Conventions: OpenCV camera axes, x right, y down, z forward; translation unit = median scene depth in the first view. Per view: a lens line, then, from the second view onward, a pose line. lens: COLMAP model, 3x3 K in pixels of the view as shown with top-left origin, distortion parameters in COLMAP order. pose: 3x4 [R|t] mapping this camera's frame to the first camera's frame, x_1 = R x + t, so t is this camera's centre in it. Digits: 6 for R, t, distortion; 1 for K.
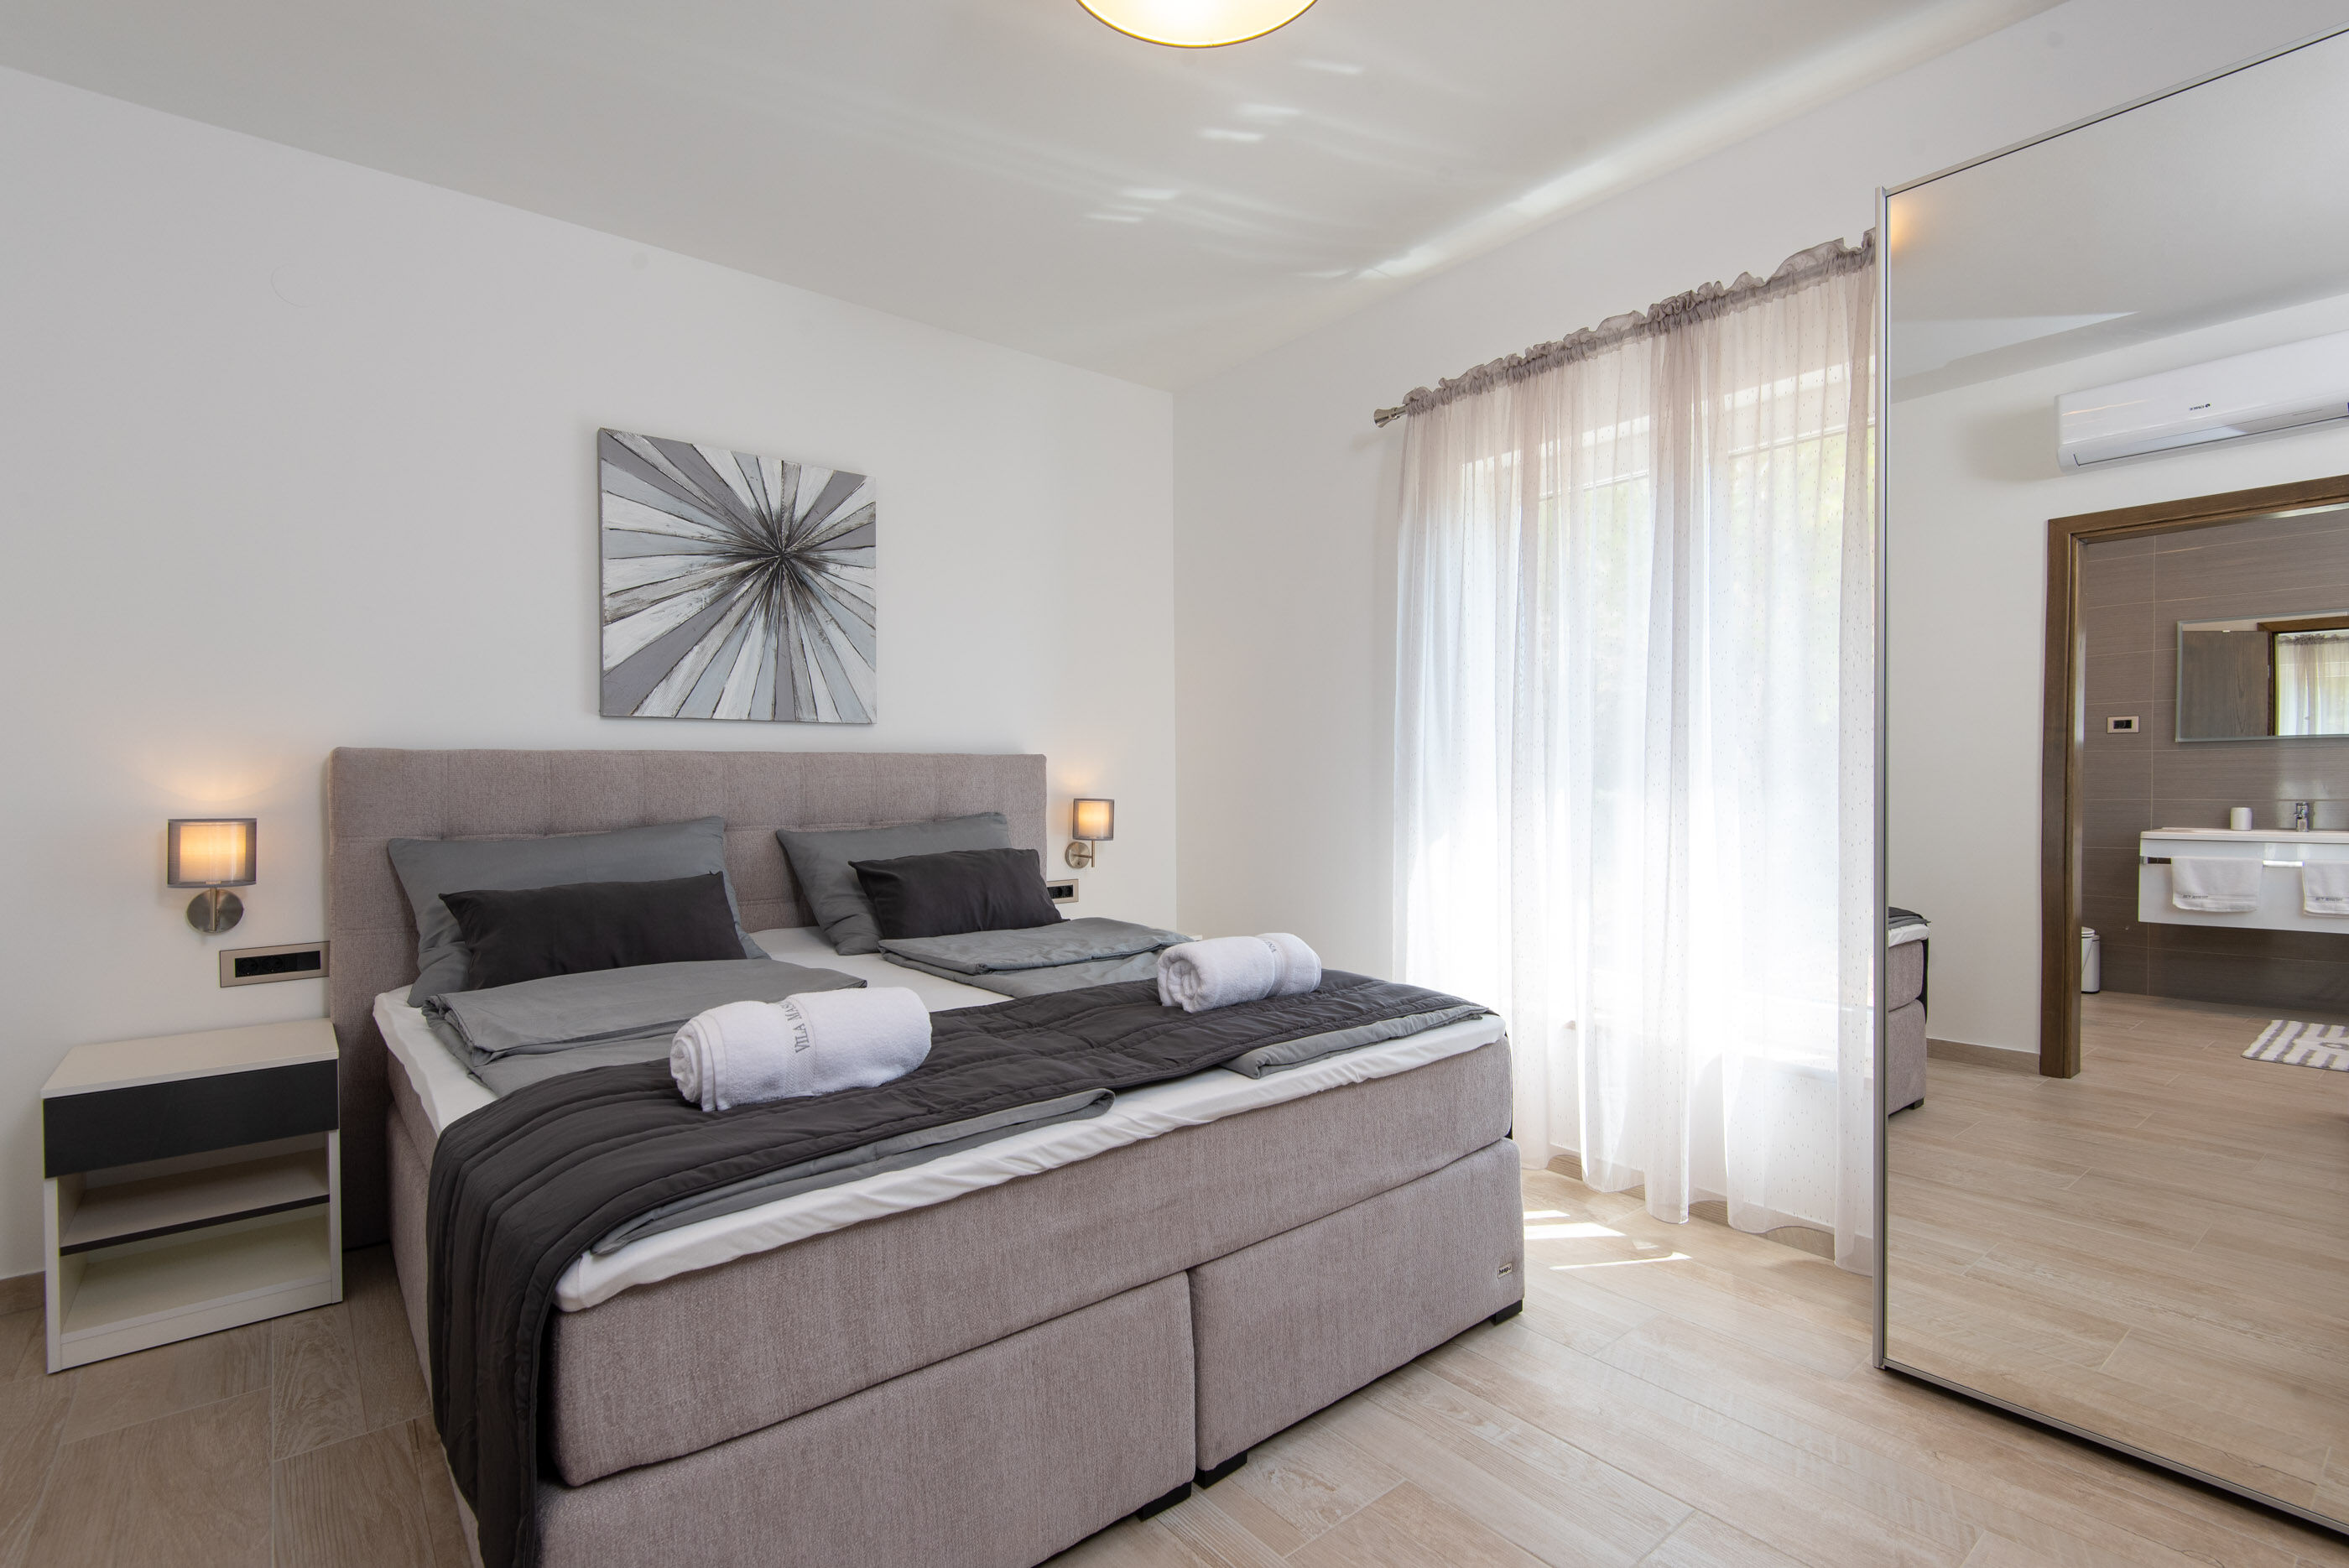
lens RADIAL K [[1134.3, 0, 1171.1], [0, 1134.3, 790.1], [0, 0, 1]] dist [0.012821, -0.010817]
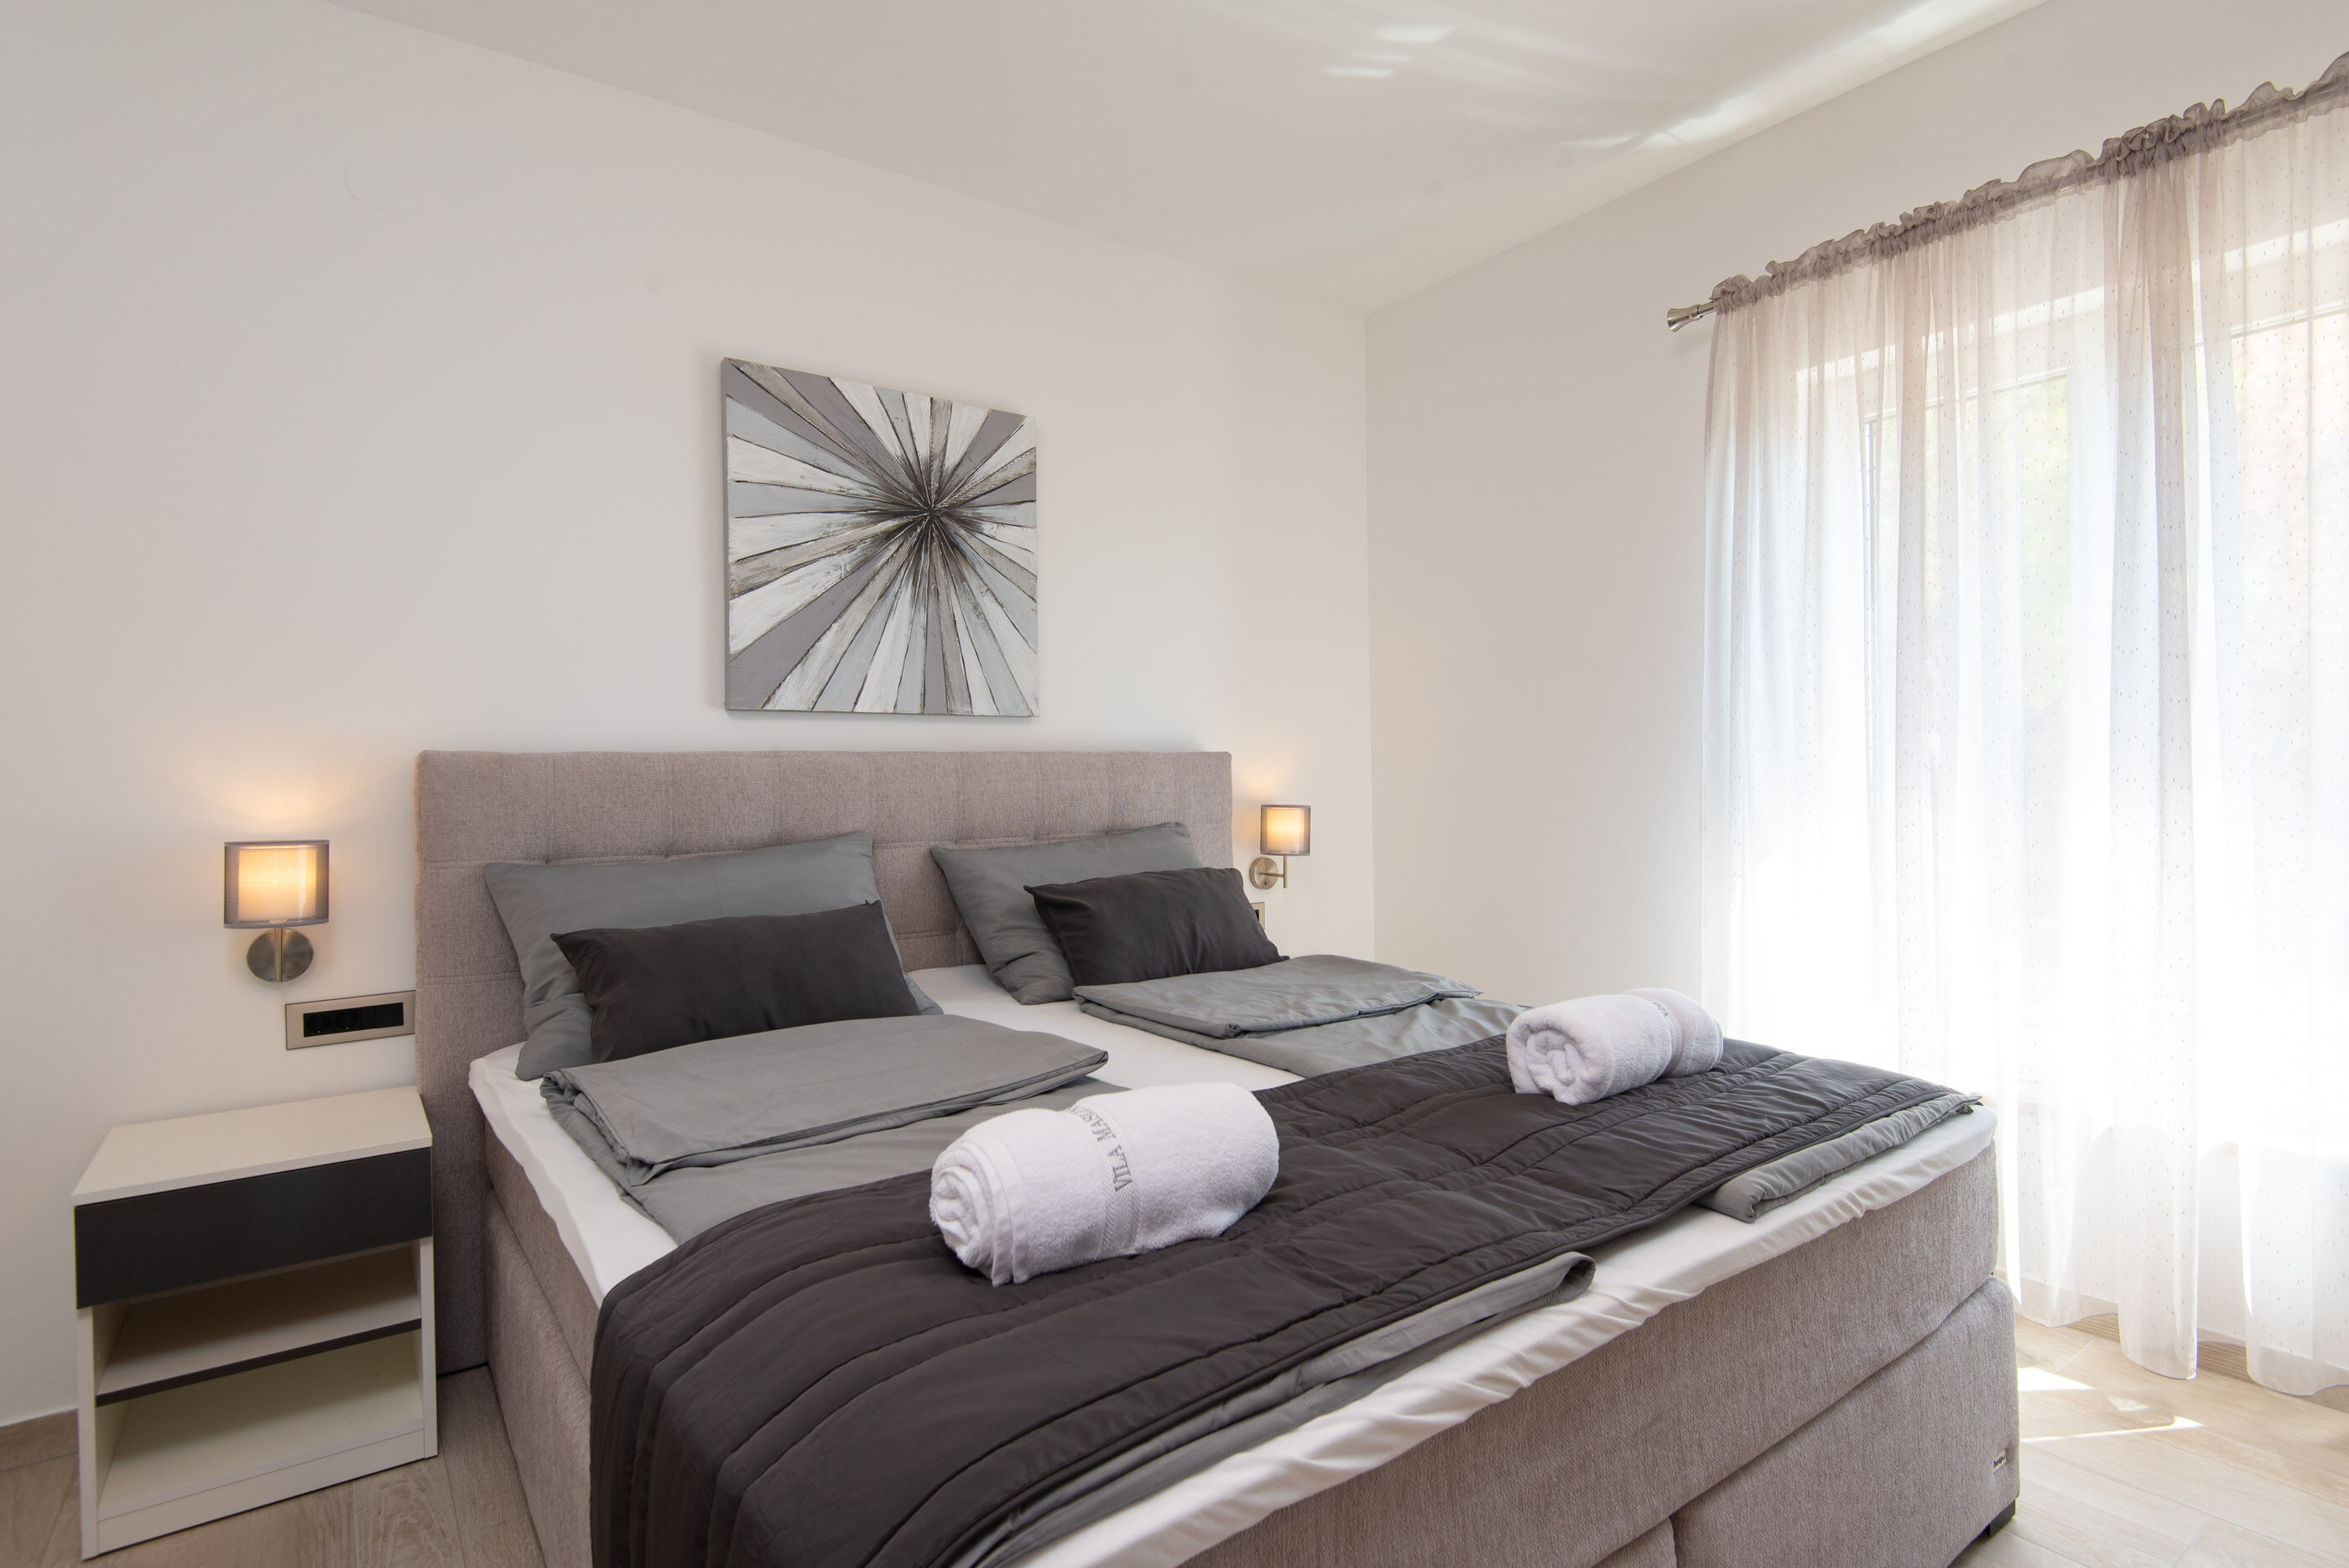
lens RADIAL K [[1223.1, 0, 1166.9], [0, 1223.1, 777.5], [0, 0, 1]] dist [0.015089, -0.013188]
pose [[0.997900, -0.010367, -0.063934, -0.152283], [0.009703, 0.999896, -0.010695, -0.004745], [0.064038, 0.010053, 0.997897, 0.165910]]
